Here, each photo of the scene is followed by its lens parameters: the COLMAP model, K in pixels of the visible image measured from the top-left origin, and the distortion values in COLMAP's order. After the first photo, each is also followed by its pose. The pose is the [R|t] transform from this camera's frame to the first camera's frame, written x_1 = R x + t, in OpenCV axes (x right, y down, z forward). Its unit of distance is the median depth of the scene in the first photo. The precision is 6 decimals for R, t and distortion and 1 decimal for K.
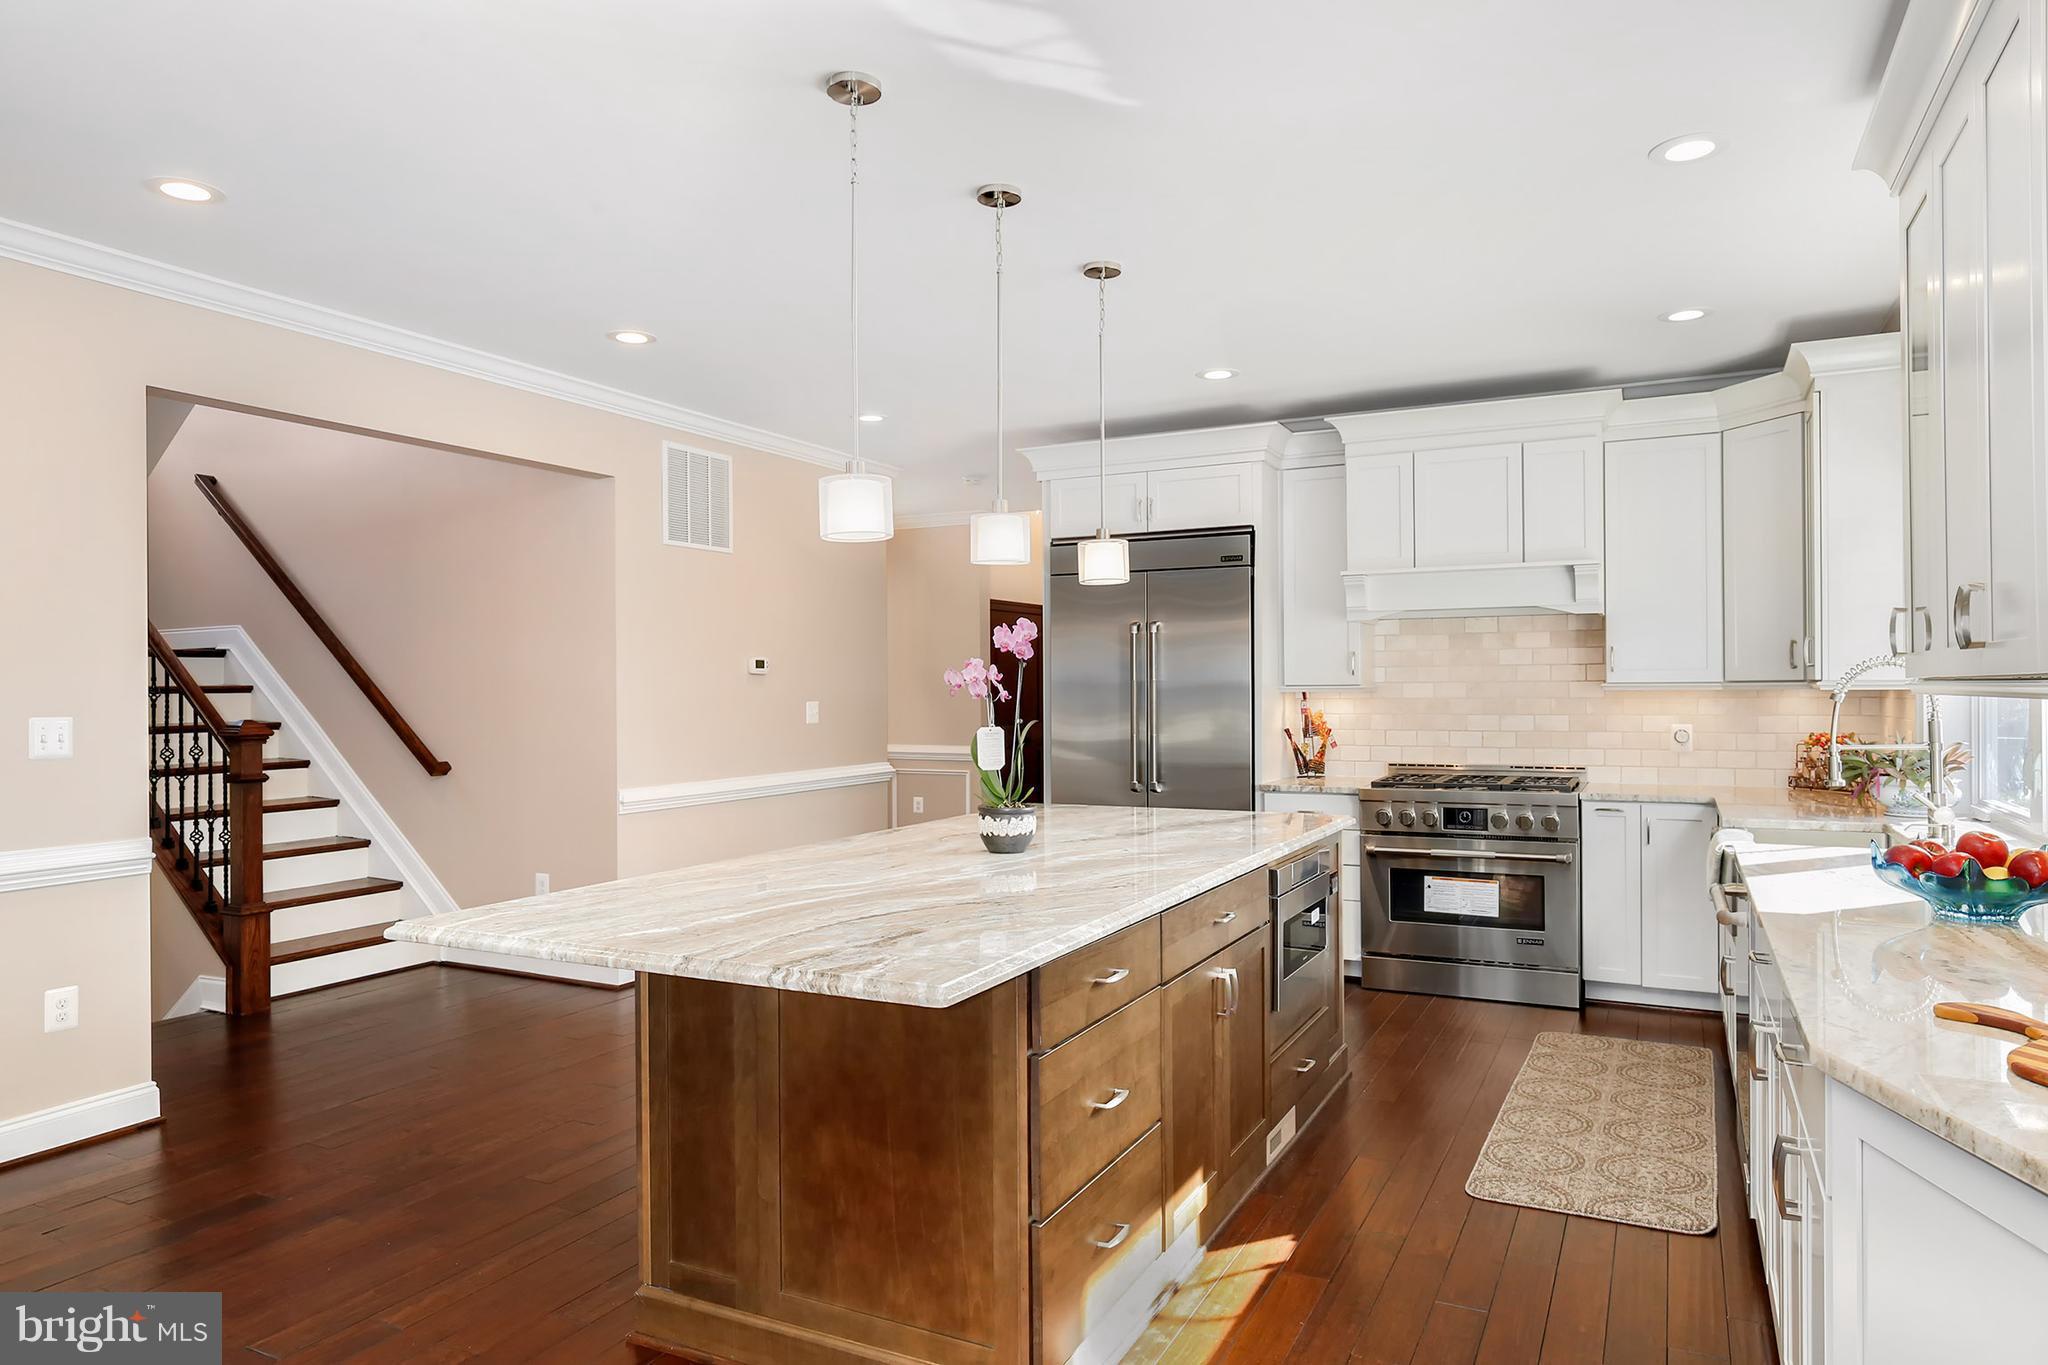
lens RADIAL K [[1219.4, 0, 1035.1], [0, 1219.4, 688.4], [0, 0, 1]] dist [-0.022341, 0.000171]
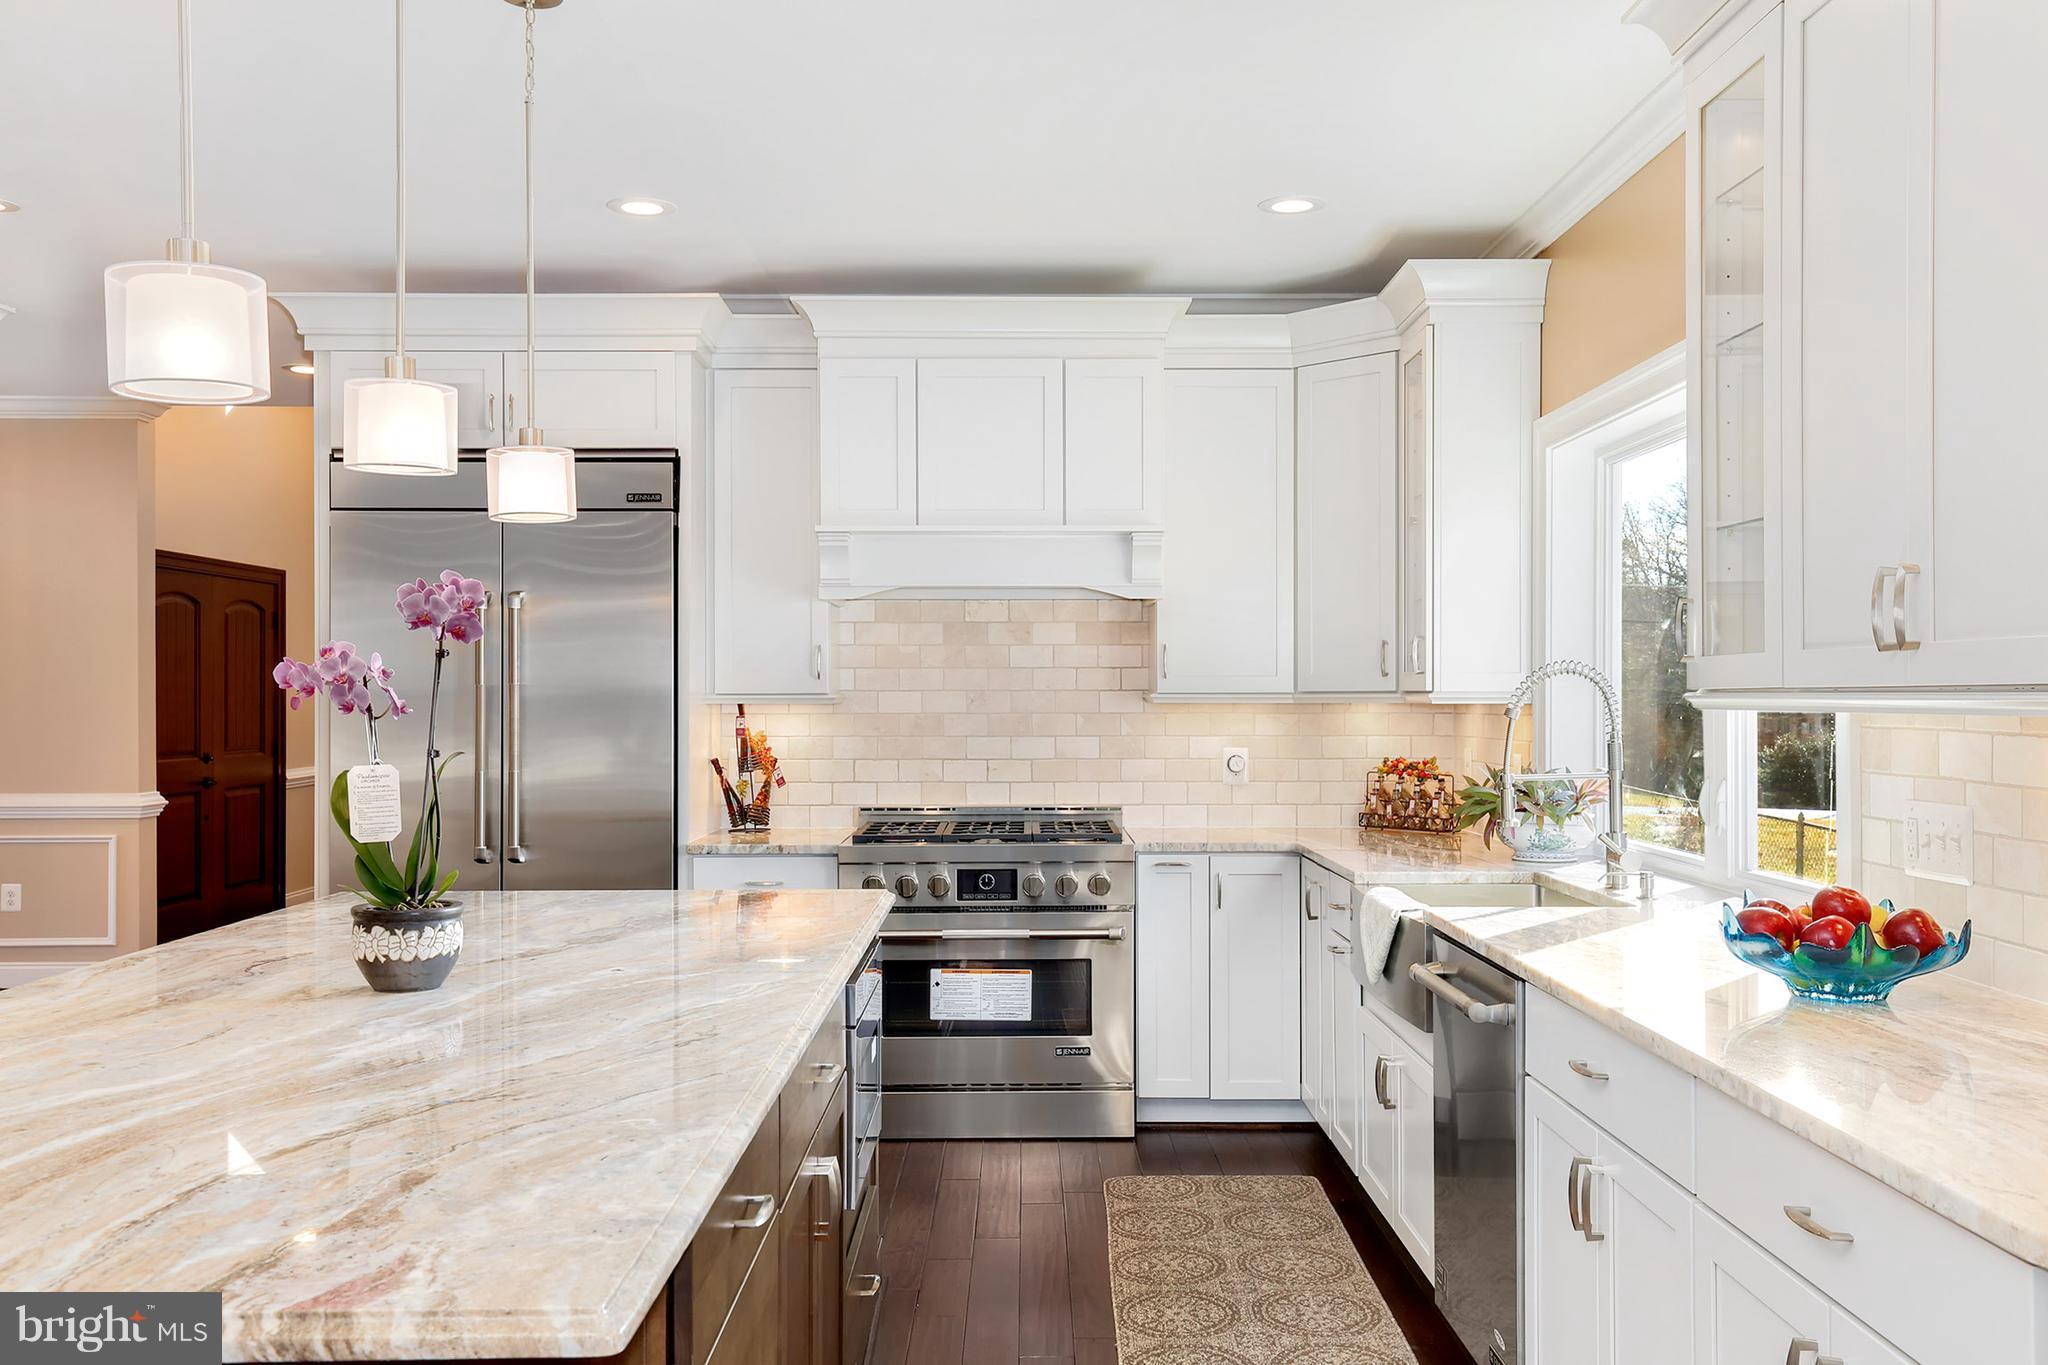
lens RADIAL K [[1713.3, 0, 1024.5], [0, 1713.3, 696.1], [0, 0, 1]] dist [0.032111, 0.003161]
pose [[0.890173, 0.005401, 0.455590, -0.080360], [-0.004734, 0.999985, -0.002606, 0.000441], [-0.455597, 0.000163, 0.890186, 0.101909]]
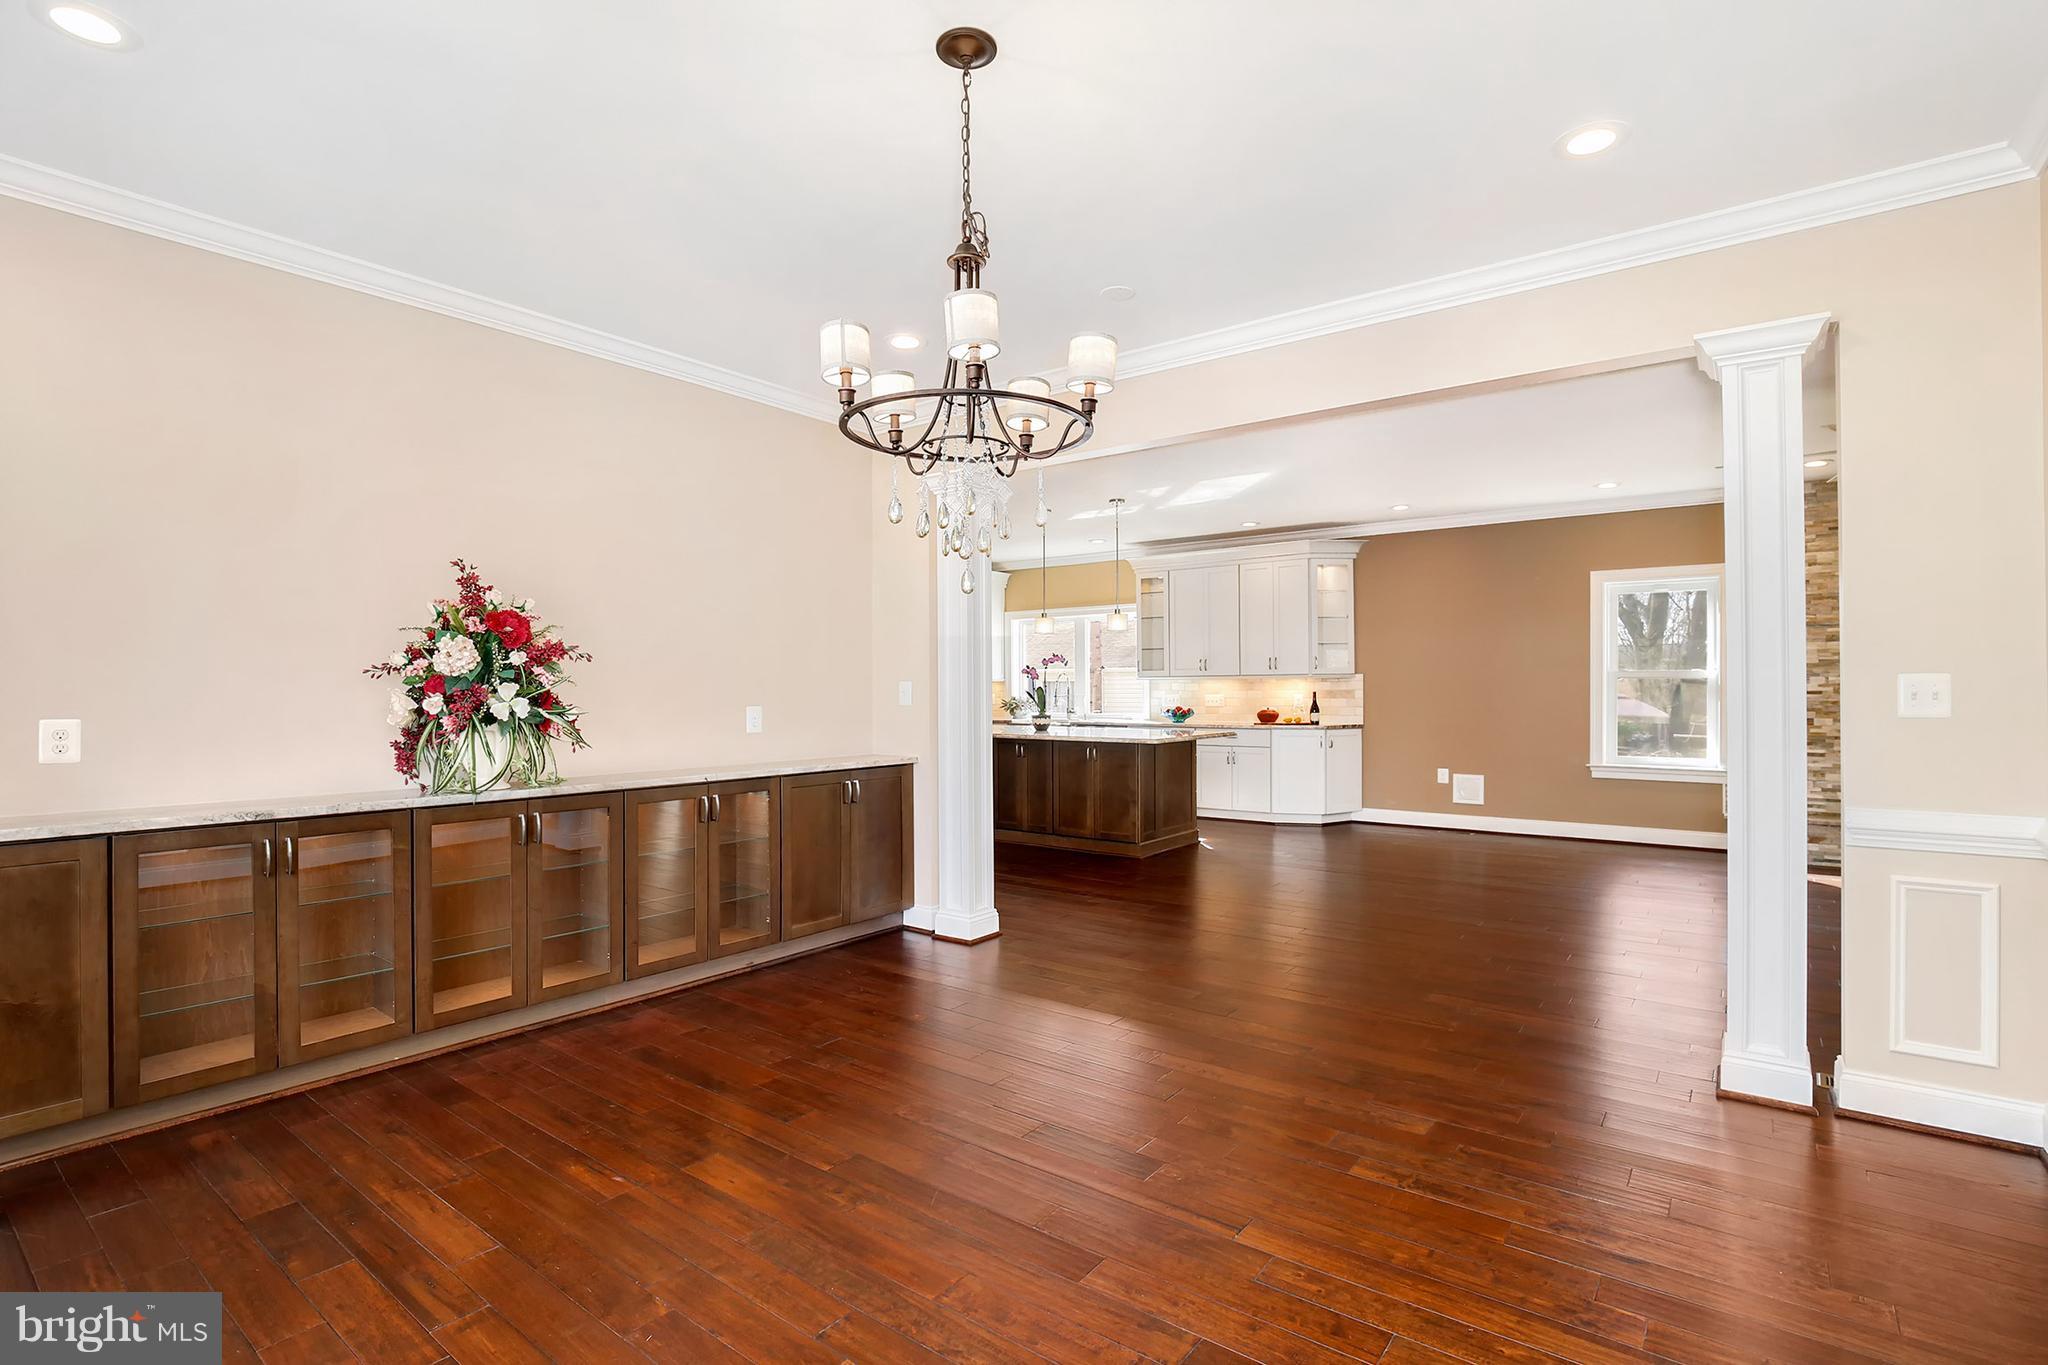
lens RADIAL K [[967.0, 0, 1030.5], [0, 967.0, 679.4], [0, 0, 1]] dist [-0.003356, -0.000316]
pose [[0.162372, 0.013041, 0.986643, -1.512416], [0.000099, 0.999912, -0.013233, 0.023224], [-0.986730, 0.002247, 0.162356, 0.405142]]
